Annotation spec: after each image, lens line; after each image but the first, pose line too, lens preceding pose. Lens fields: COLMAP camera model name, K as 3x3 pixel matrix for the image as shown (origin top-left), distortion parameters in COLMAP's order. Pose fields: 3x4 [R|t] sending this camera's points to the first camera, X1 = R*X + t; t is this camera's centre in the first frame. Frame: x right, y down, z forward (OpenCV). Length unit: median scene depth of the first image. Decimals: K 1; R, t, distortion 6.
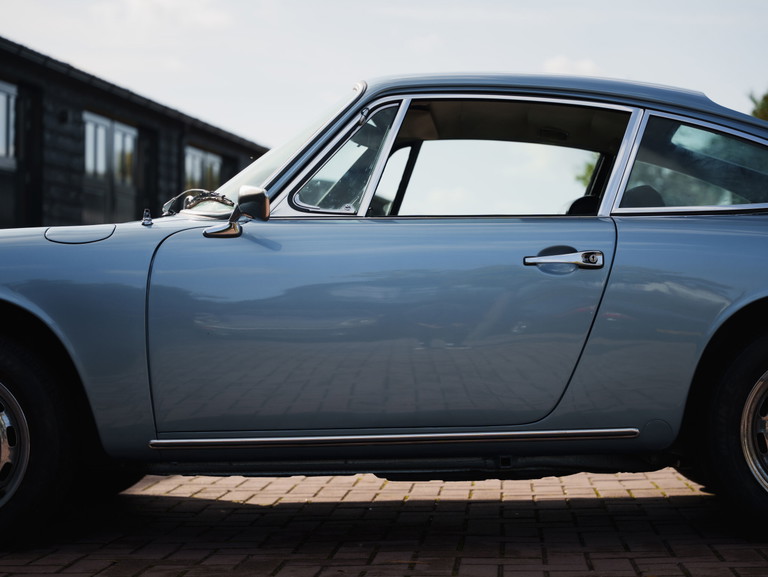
lens RADIAL K [[1570.2, 0, 355.9], [0, 1570.2, 290.6], [0, 0, 1]] dist [0.025161, -0.084561]
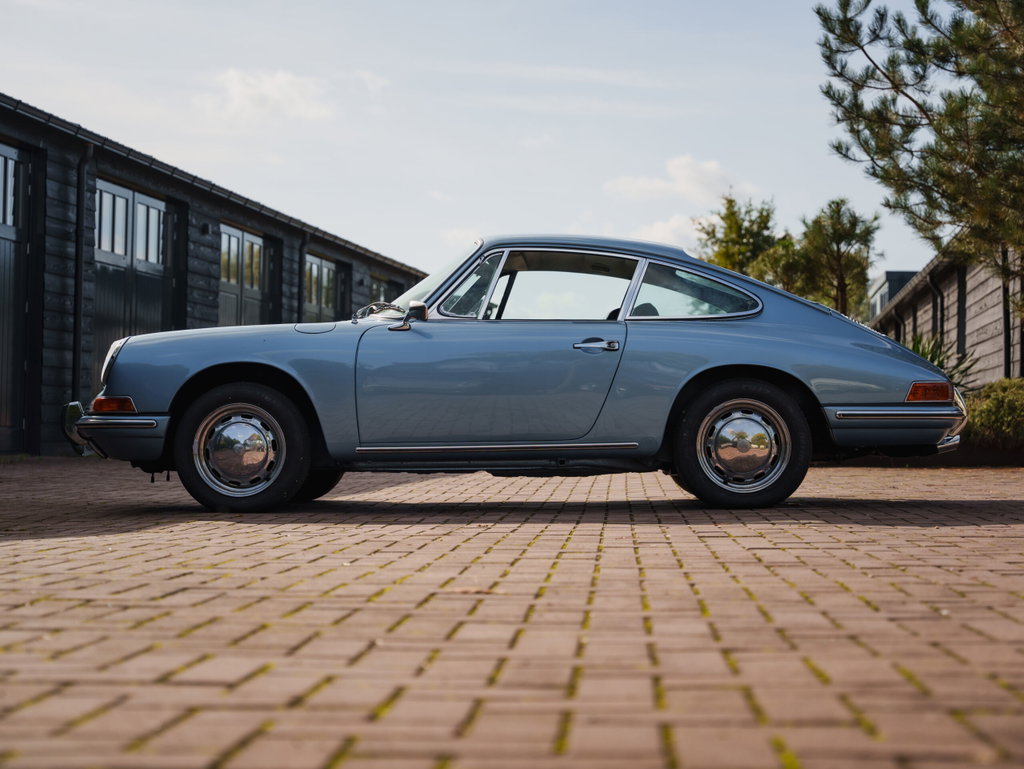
lens RADIAL K [[1581.0, 0, 512.0], [0, 1581.0, 384.5], [0, 0, 1]] dist [-0.034300, -0.053049]
pose [[0.999368, 0.009468, 0.034261, -0.019520], [-0.009235, 0.999933, -0.006930, 0.034649], [-0.034325, 0.006609, 0.999389, -0.709536]]
